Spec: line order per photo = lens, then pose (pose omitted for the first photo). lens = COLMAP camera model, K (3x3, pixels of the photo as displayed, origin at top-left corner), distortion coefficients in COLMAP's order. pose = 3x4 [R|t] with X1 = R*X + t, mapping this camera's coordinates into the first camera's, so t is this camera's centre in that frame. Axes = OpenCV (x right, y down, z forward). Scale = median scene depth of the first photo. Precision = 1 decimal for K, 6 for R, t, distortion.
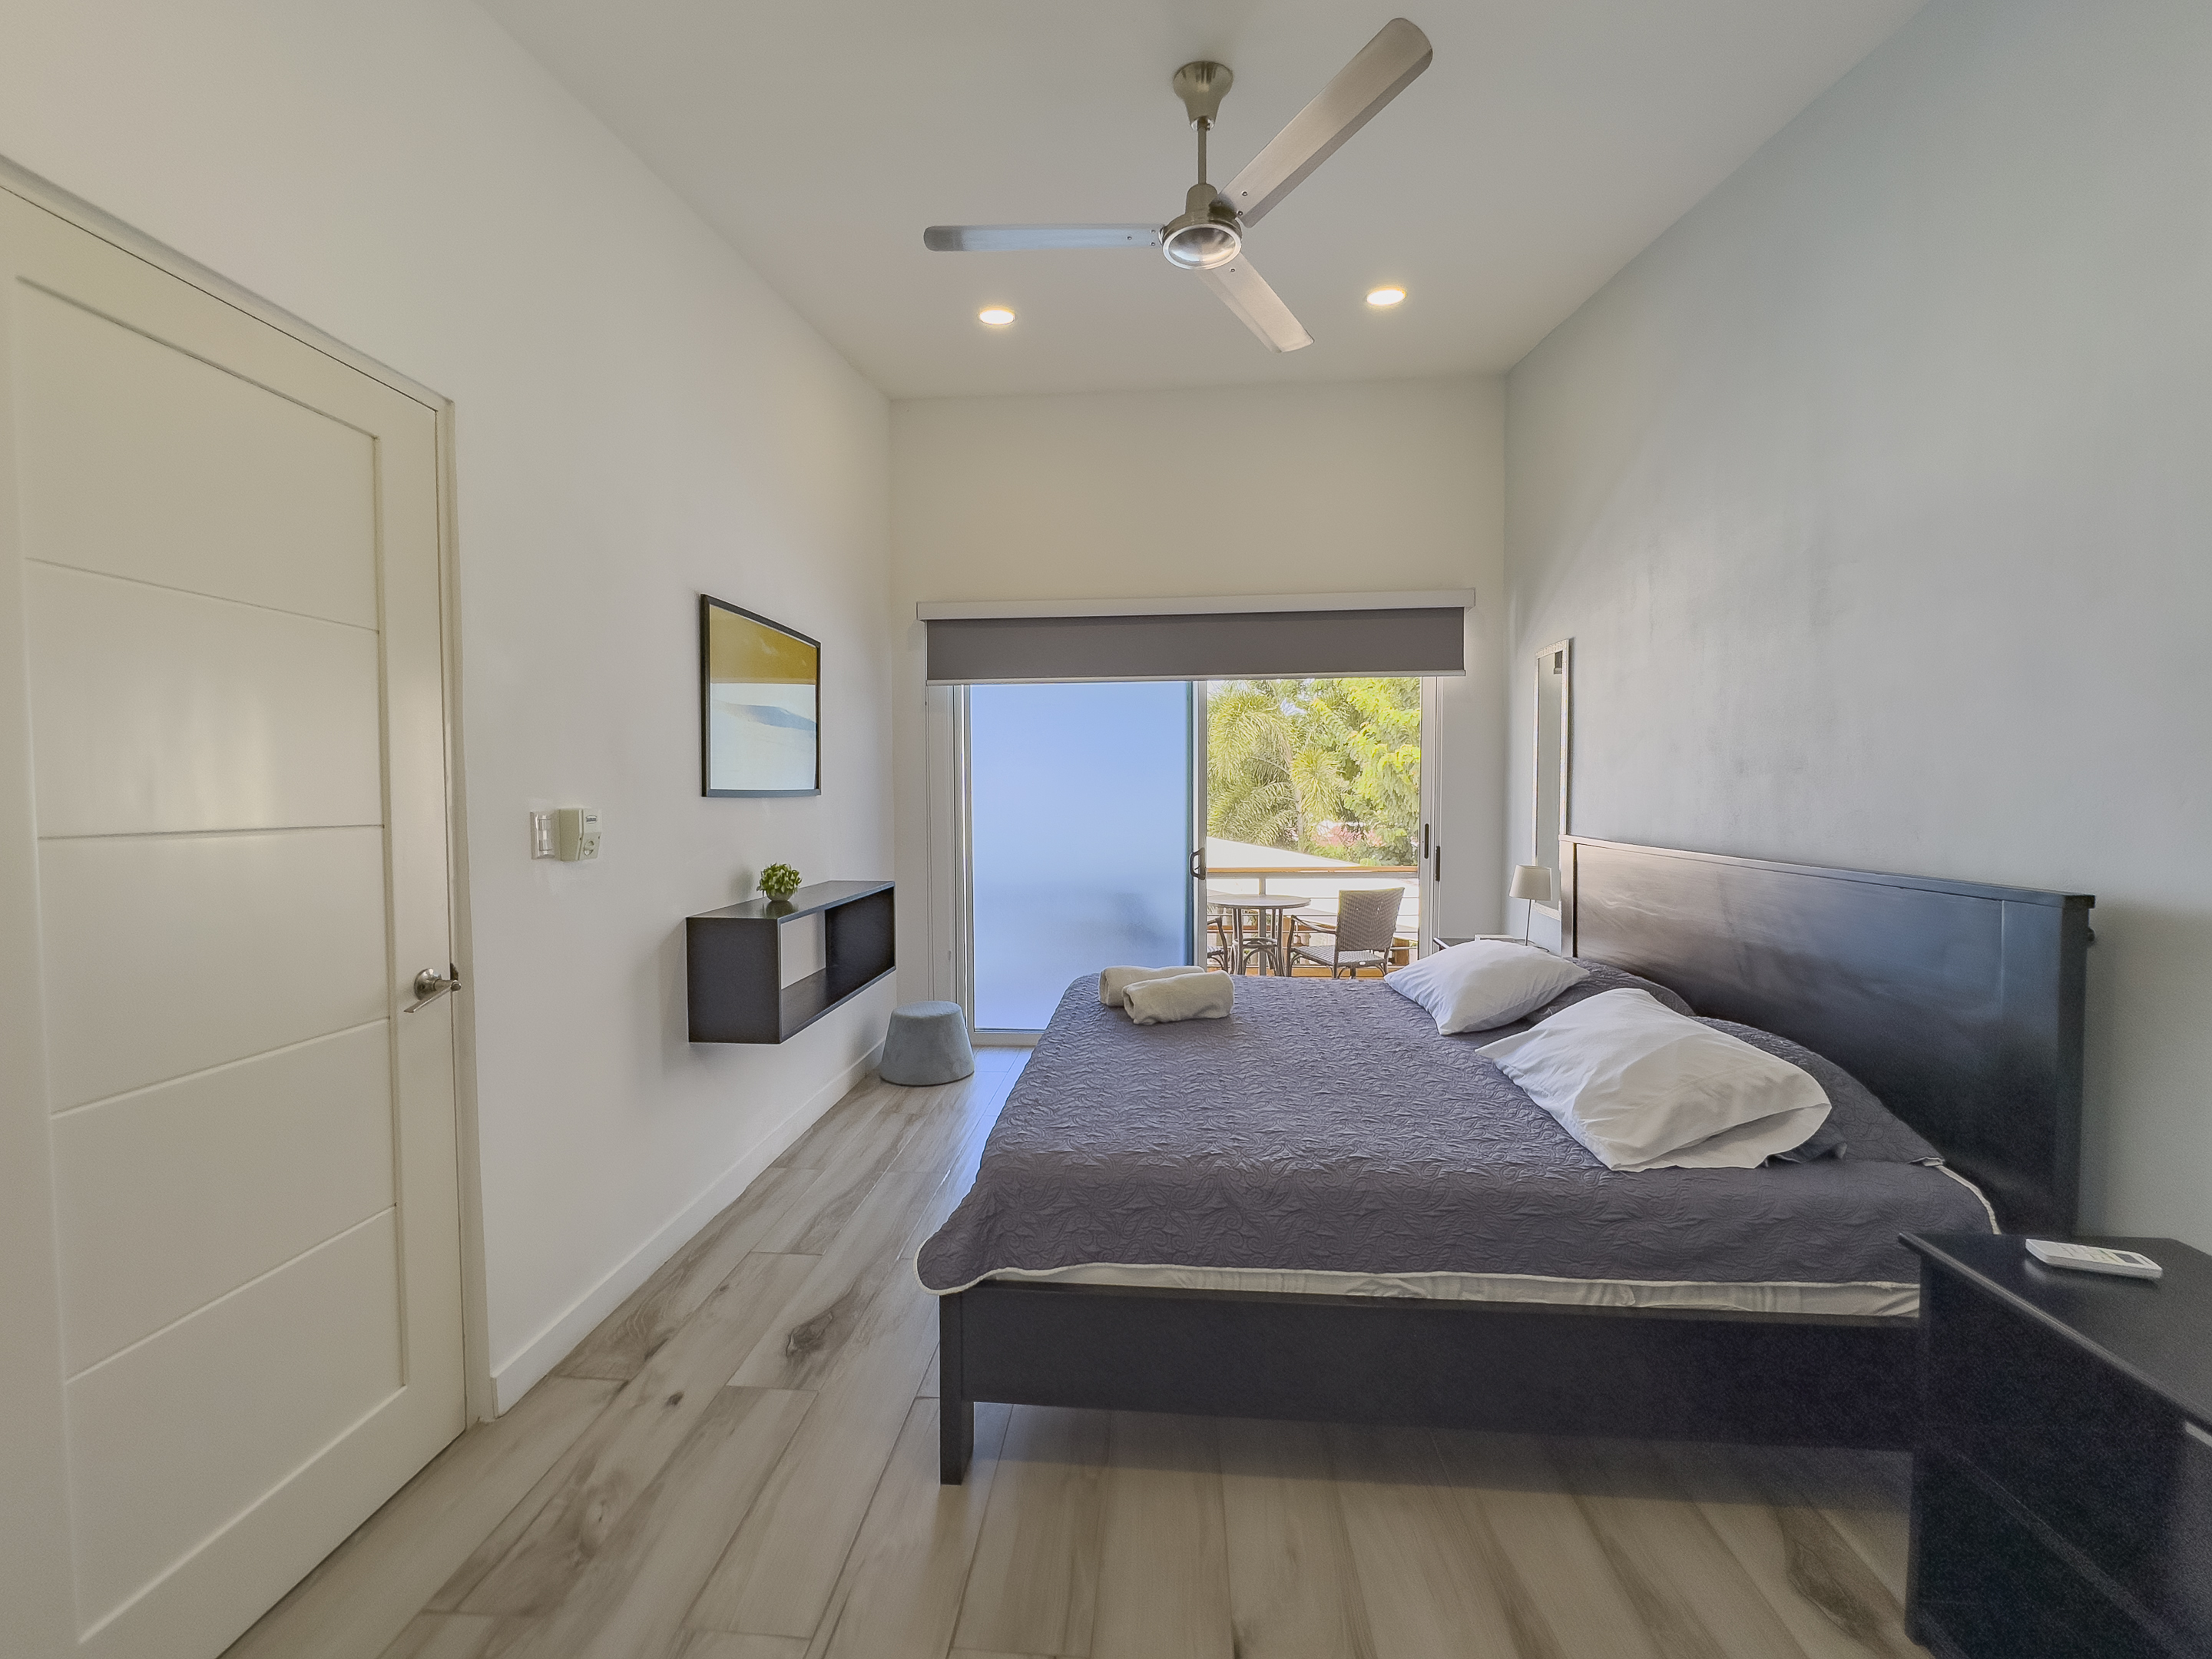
lens RADIAL K [[899.5, 0, 1098.2], [0, 899.5, 831.3], [0, 0, 1]] dist [-0.003914, 0.000291]
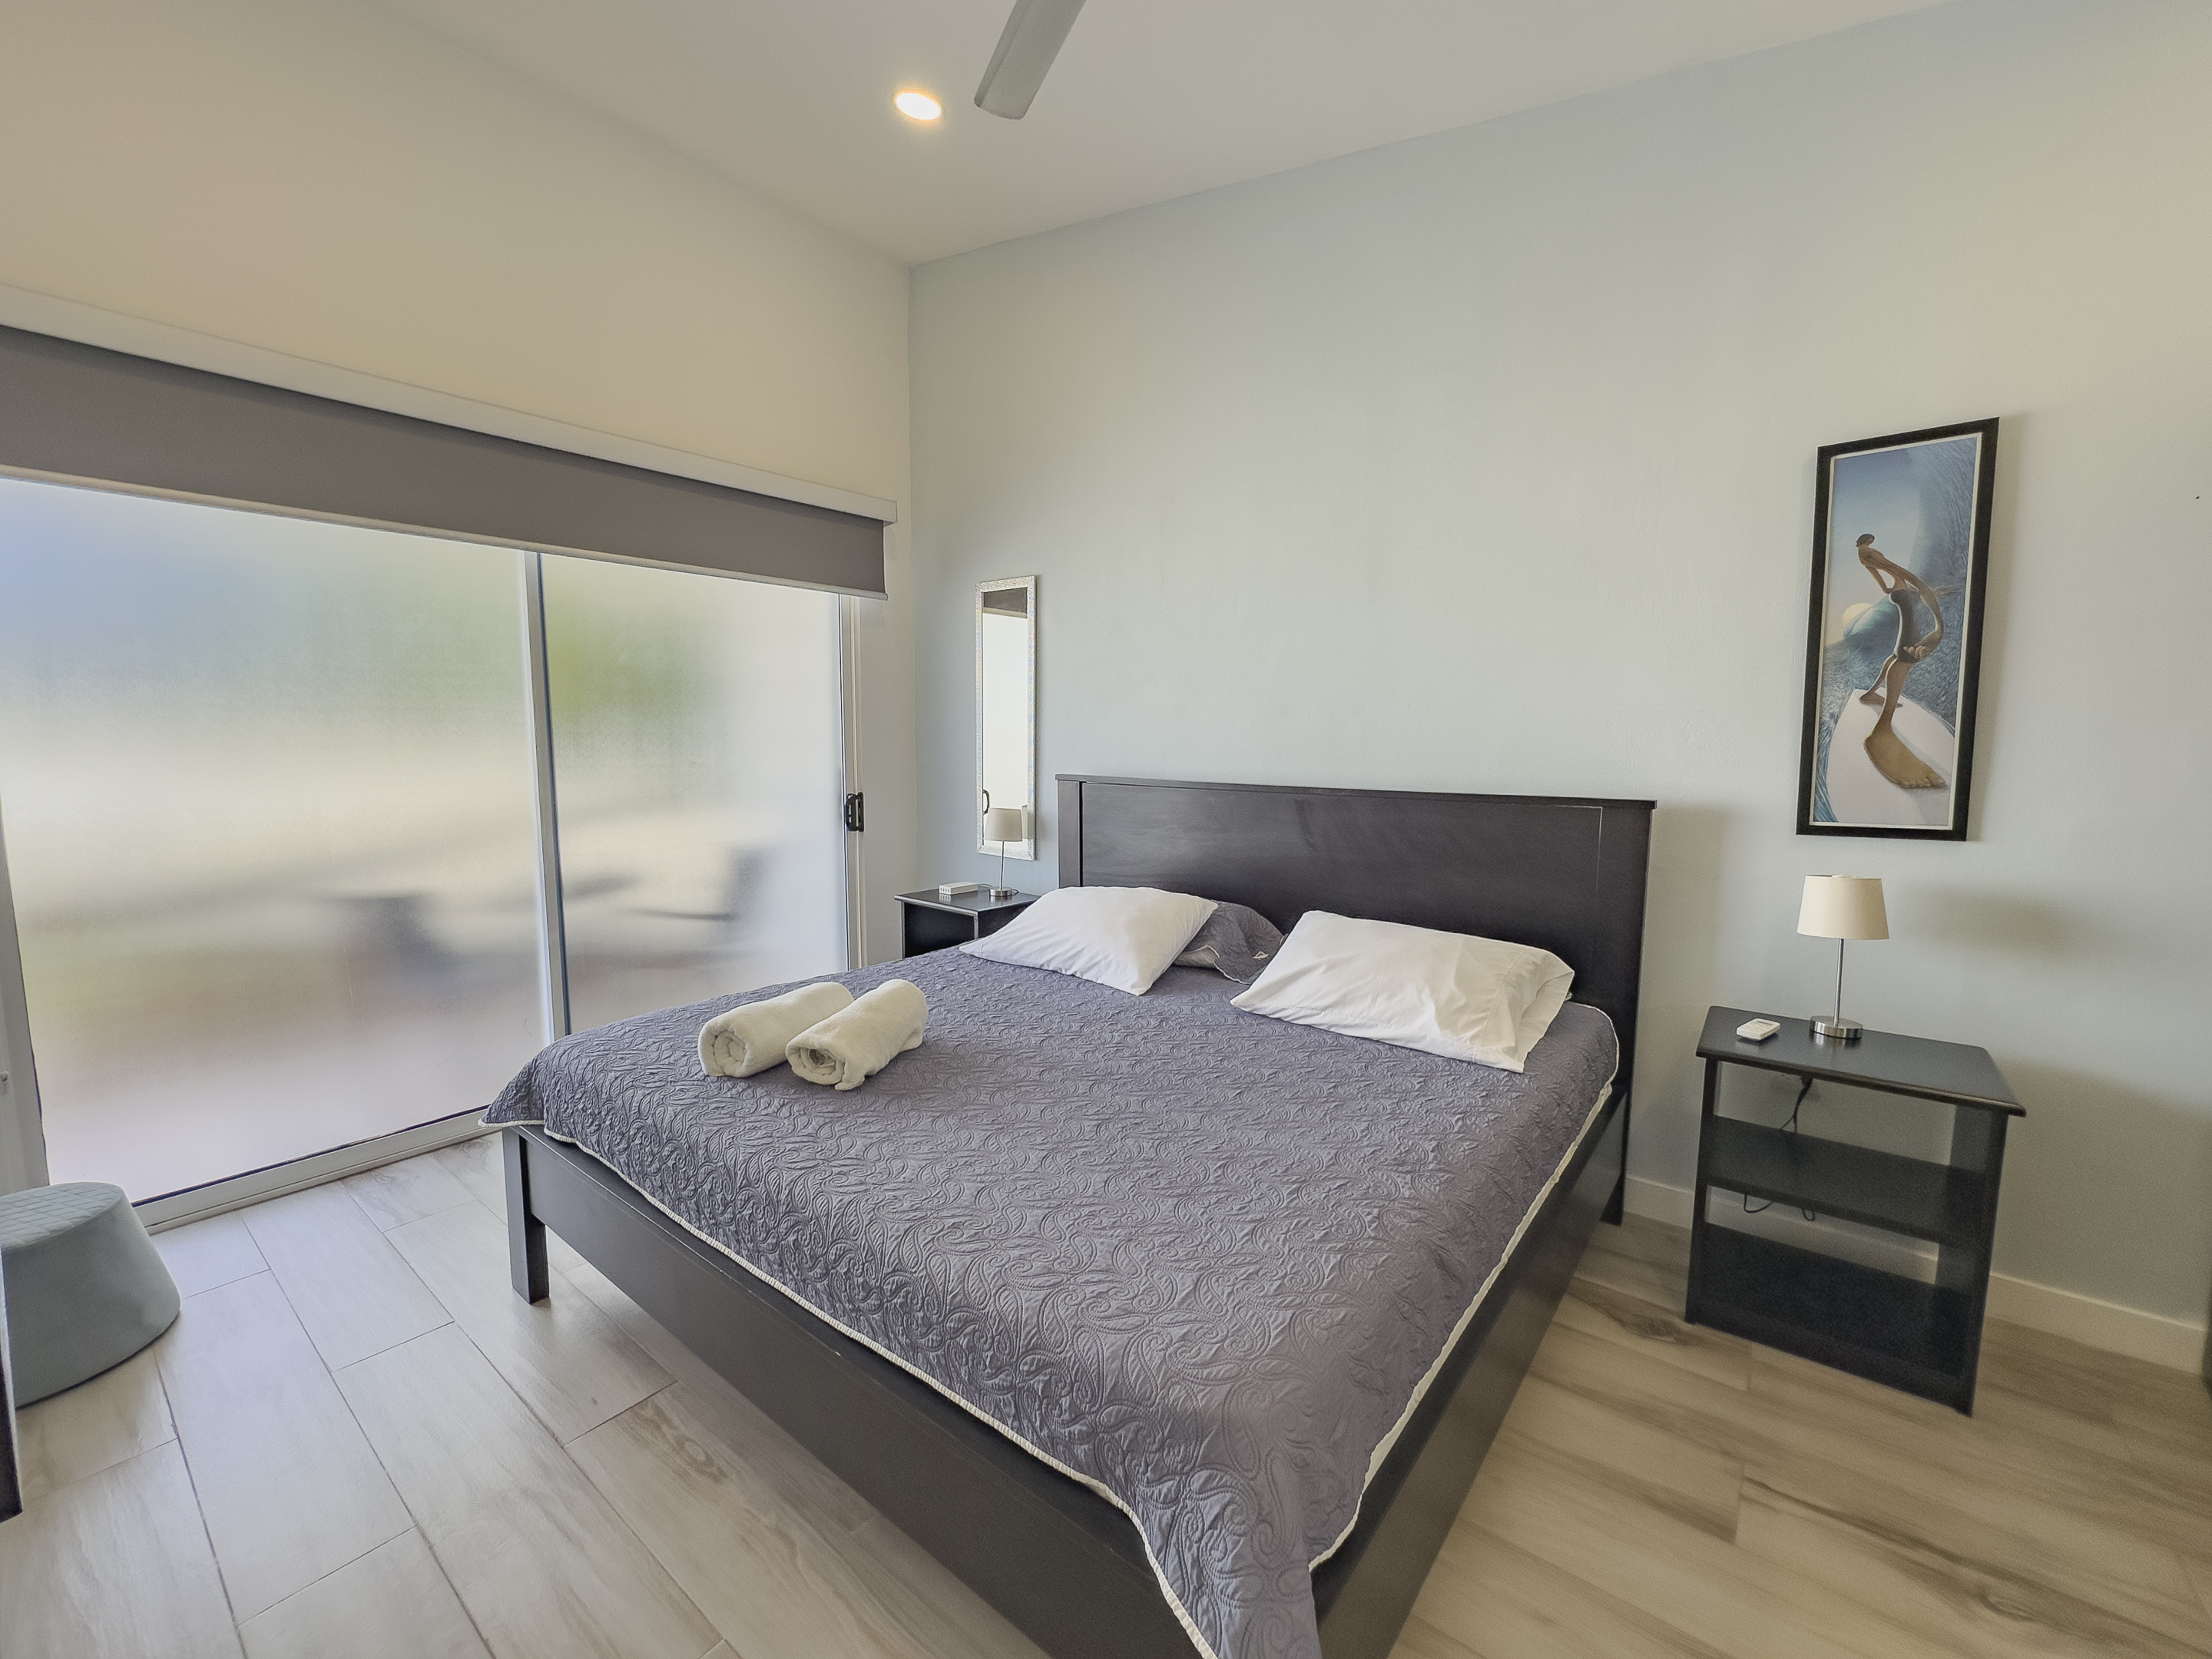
lens RADIAL K [[899.5, 0, 1098.2], [0, 899.5, 831.3], [0, 0, 1]] dist [-0.003914, 0.000291]
pose [[0.550759, -0.082414, 0.830586, -0.436435], [0.027395, 0.996362, 0.080697, -0.016835], [-0.834215, -0.021691, 0.551013, 0.589918]]
